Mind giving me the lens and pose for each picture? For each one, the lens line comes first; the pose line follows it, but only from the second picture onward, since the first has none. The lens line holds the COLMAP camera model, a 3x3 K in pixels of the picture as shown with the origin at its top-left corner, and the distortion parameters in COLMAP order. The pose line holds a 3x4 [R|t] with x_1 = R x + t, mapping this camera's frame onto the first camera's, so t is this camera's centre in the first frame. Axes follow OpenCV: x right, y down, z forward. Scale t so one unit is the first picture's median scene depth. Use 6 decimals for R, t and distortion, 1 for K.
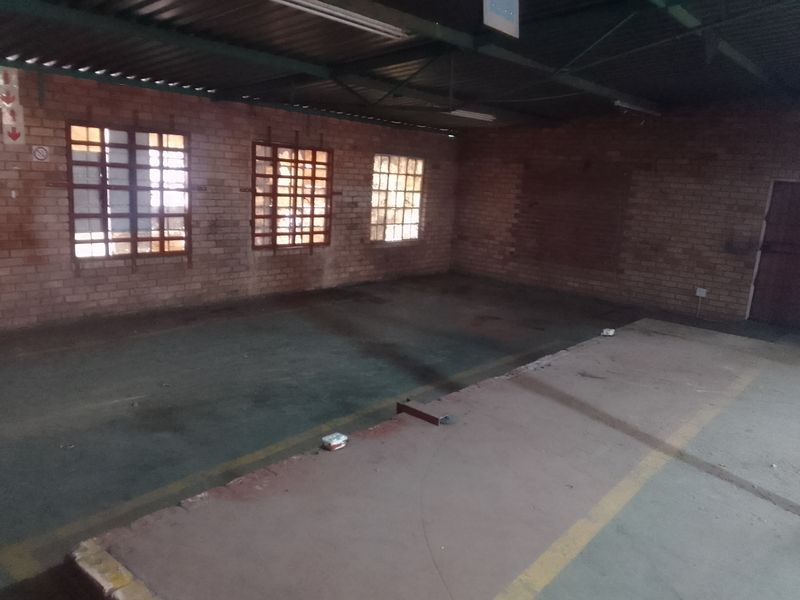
lens RADIAL K [[631.2, 0, 400.0], [0, 631.2, 300.0], [0, 0, 1]] dist [0.107189, -0.149757]
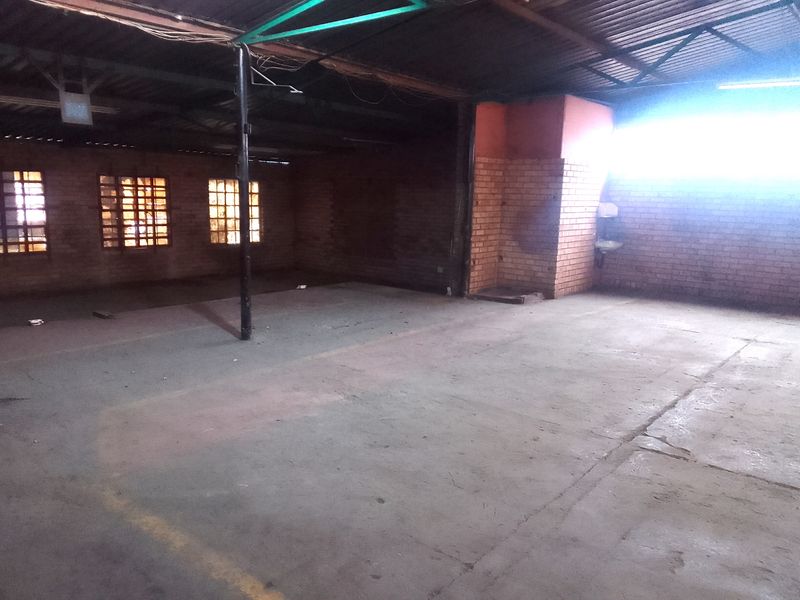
lens RADIAL K [[631.2, 0, 400.0], [0, 631.2, 300.0], [0, 0, 1]] dist [0.107189, -0.149757]
pose [[0.998994, -0.042784, 0.013440, 0.377092], [0.043181, 0.998595, -0.030725, 0.096682], [-0.012107, 0.031275, 0.999438, -0.390878]]
